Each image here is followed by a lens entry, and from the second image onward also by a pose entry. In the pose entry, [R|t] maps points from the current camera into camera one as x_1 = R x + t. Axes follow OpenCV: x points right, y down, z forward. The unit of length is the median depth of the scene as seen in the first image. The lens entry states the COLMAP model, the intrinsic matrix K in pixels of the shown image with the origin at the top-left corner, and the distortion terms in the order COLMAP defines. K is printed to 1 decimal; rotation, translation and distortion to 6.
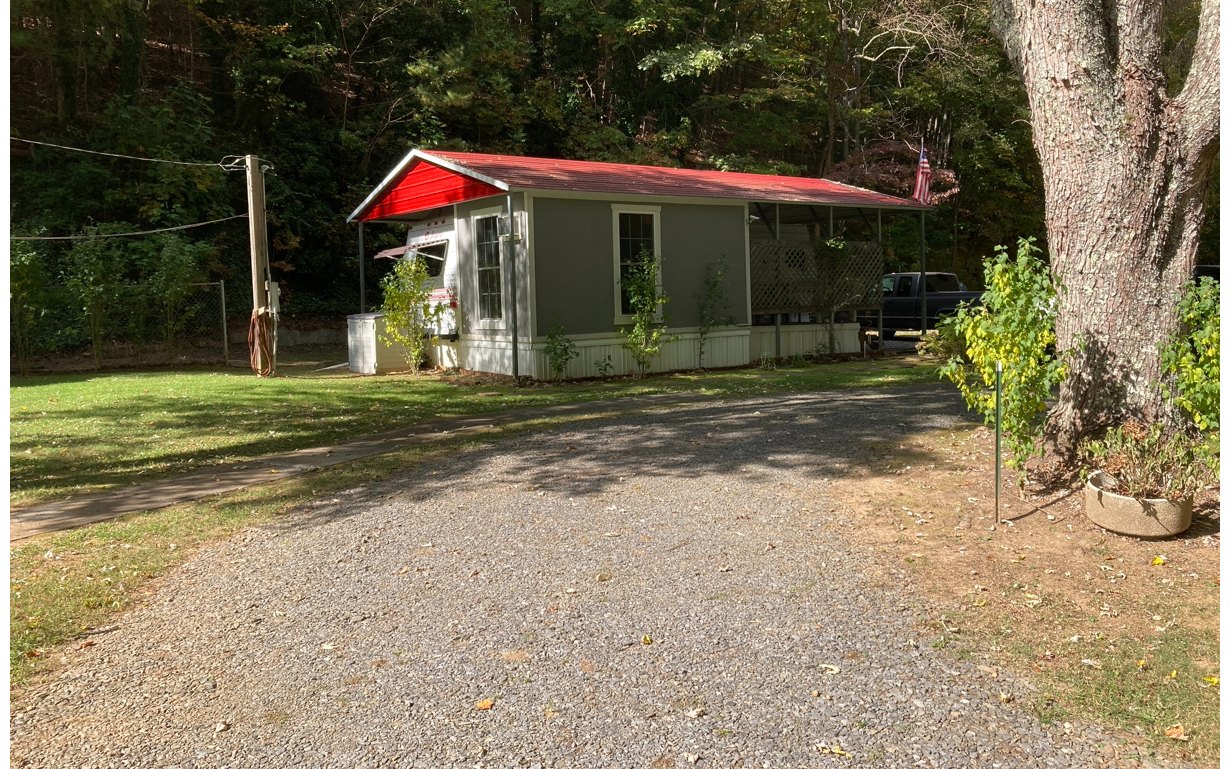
lens RADIAL K [[1020.1, 0, 597.8], [0, 1020.1, 362.8], [0, 0, 1]] dist [0.044160, -0.008029]
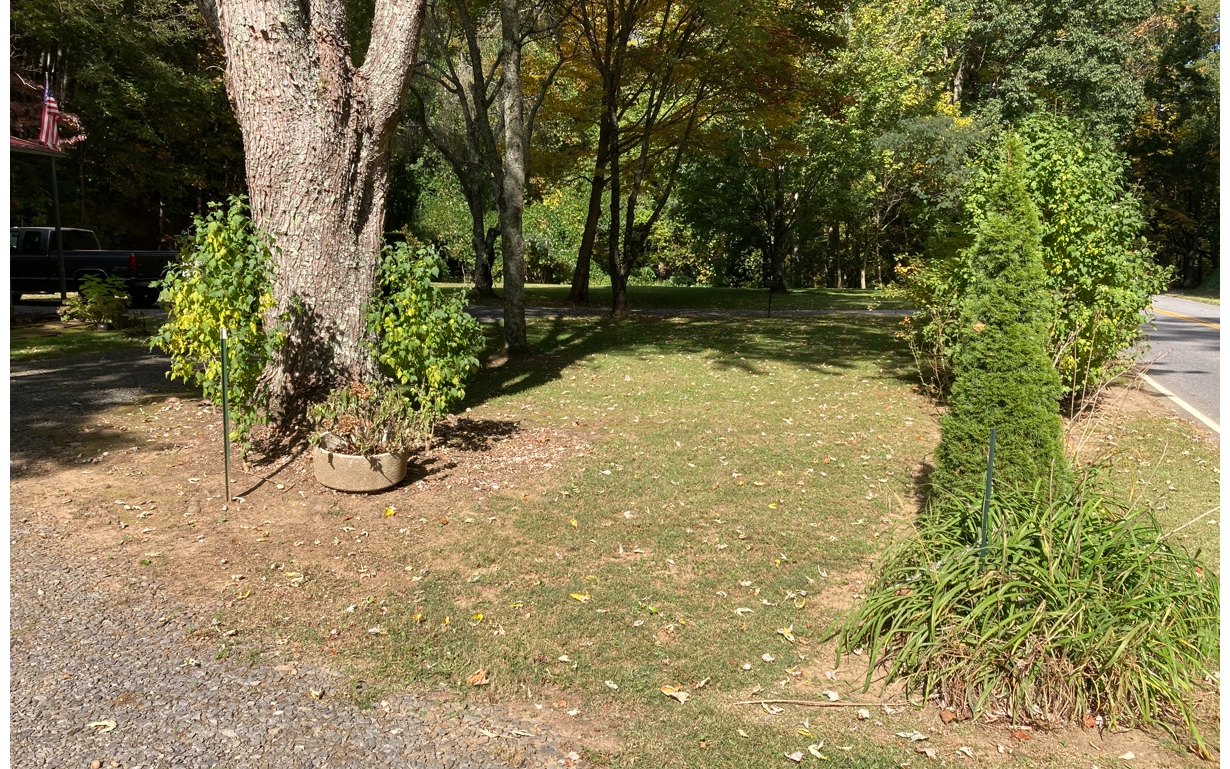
lens RADIAL K [[1020.1, 0, 597.8], [0, 1020.1, 362.8], [0, 0, 1]] dist [0.044160, -0.008029]
pose [[0.678037, -0.065852, 0.732072, -0.055416], [0.037321, 0.997778, 0.055187, -0.008242], [-0.734080, -0.010097, 0.678988, 0.119925]]
